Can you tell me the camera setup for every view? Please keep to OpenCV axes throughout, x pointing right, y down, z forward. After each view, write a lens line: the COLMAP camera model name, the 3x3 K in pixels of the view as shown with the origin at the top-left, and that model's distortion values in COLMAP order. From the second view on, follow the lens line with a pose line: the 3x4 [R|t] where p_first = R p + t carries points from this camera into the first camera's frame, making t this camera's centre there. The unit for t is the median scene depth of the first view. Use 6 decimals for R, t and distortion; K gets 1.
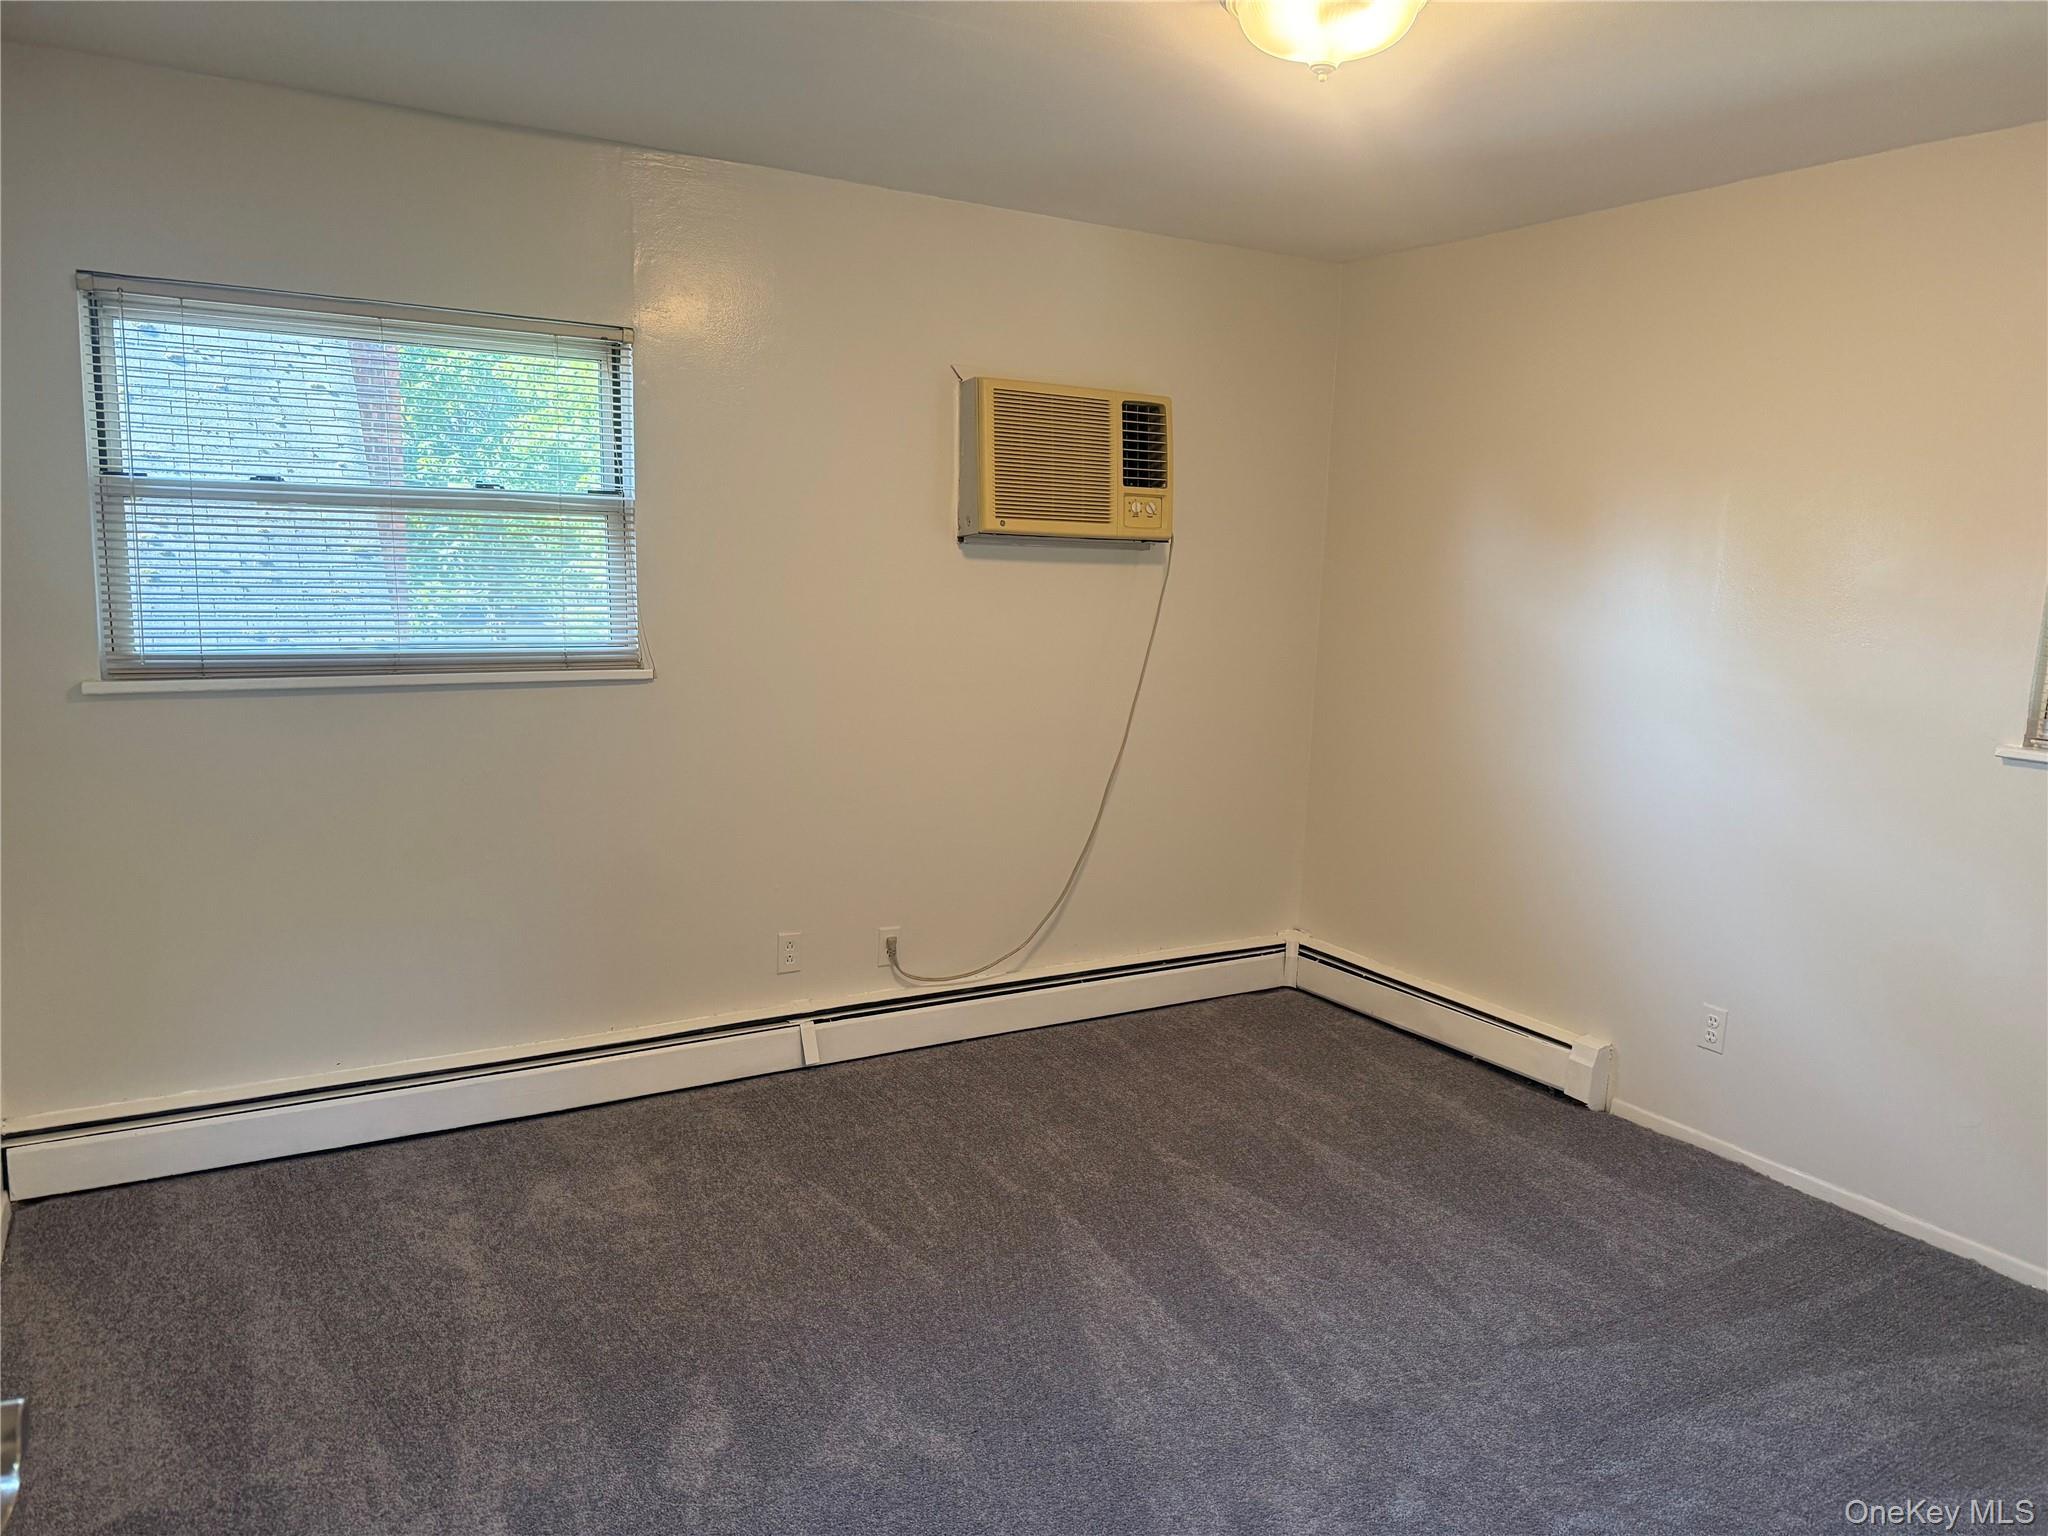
lens RADIAL K [[1413.9, 0, 1152.7], [0, 1413.9, 774.9], [0, 0, 1]] dist [-0.039197, -0.007169]
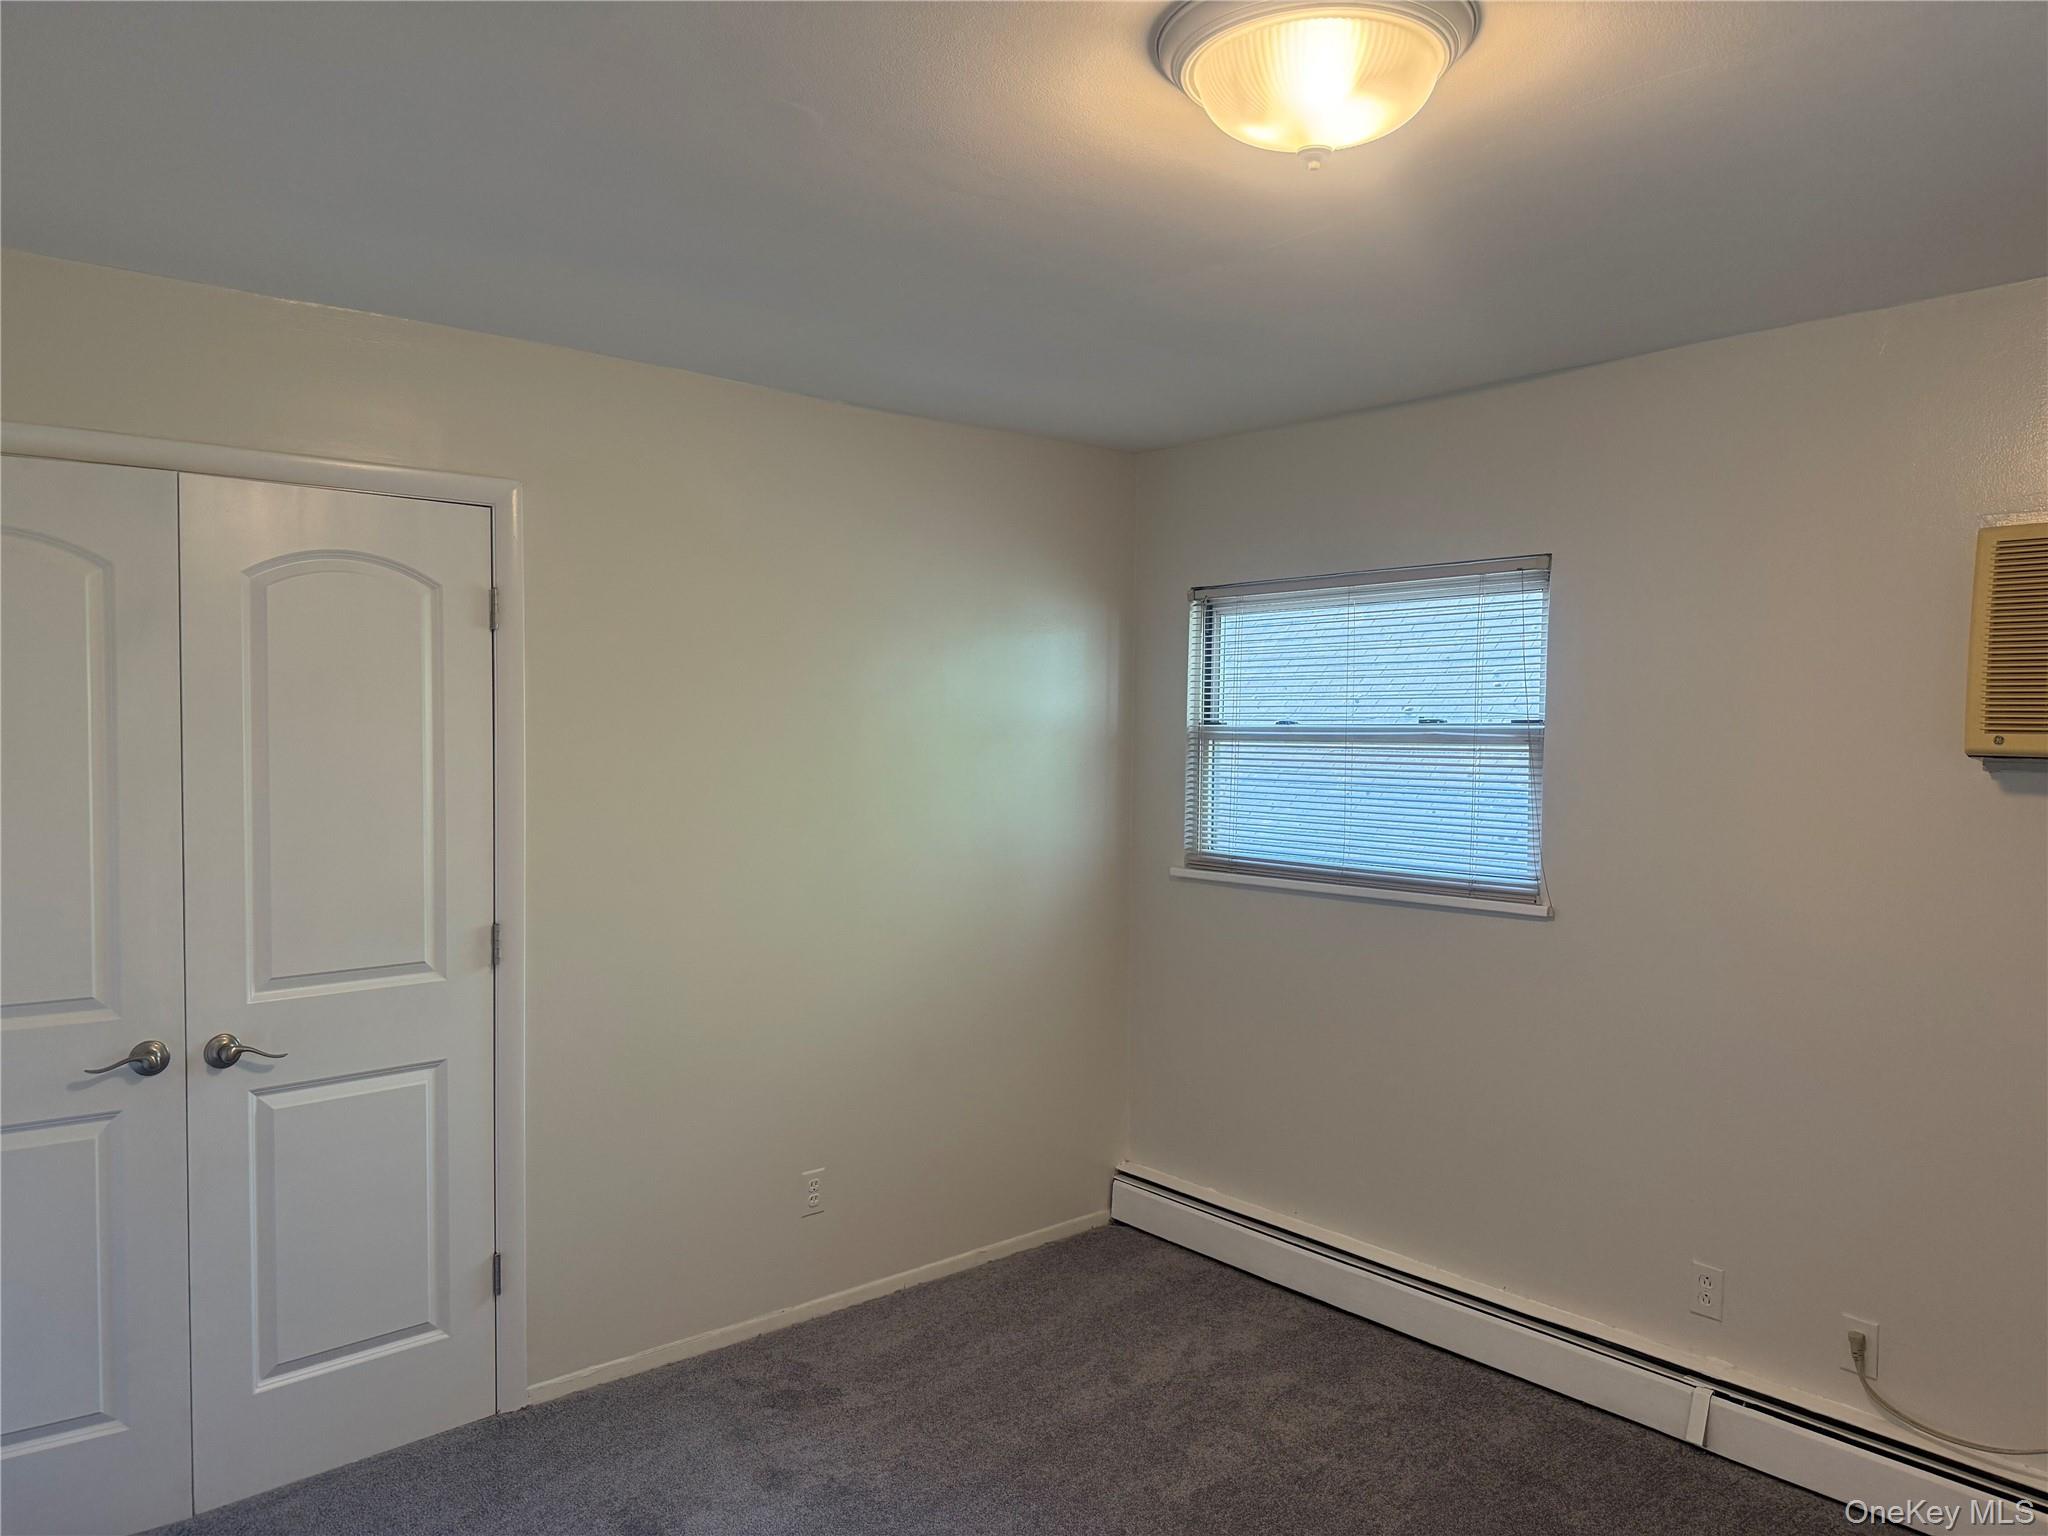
lens RADIAL K [[1406.6, 0, 1005.9], [0, 1406.6, 762.9], [0, 0, 1]] dist [0.091744, -0.110771]
pose [[0.106206, -0.018922, -0.994164, 0.607590], [-0.165587, 0.985521, -0.036448, -0.084163], [0.980460, 0.168492, 0.101535, 0.599419]]
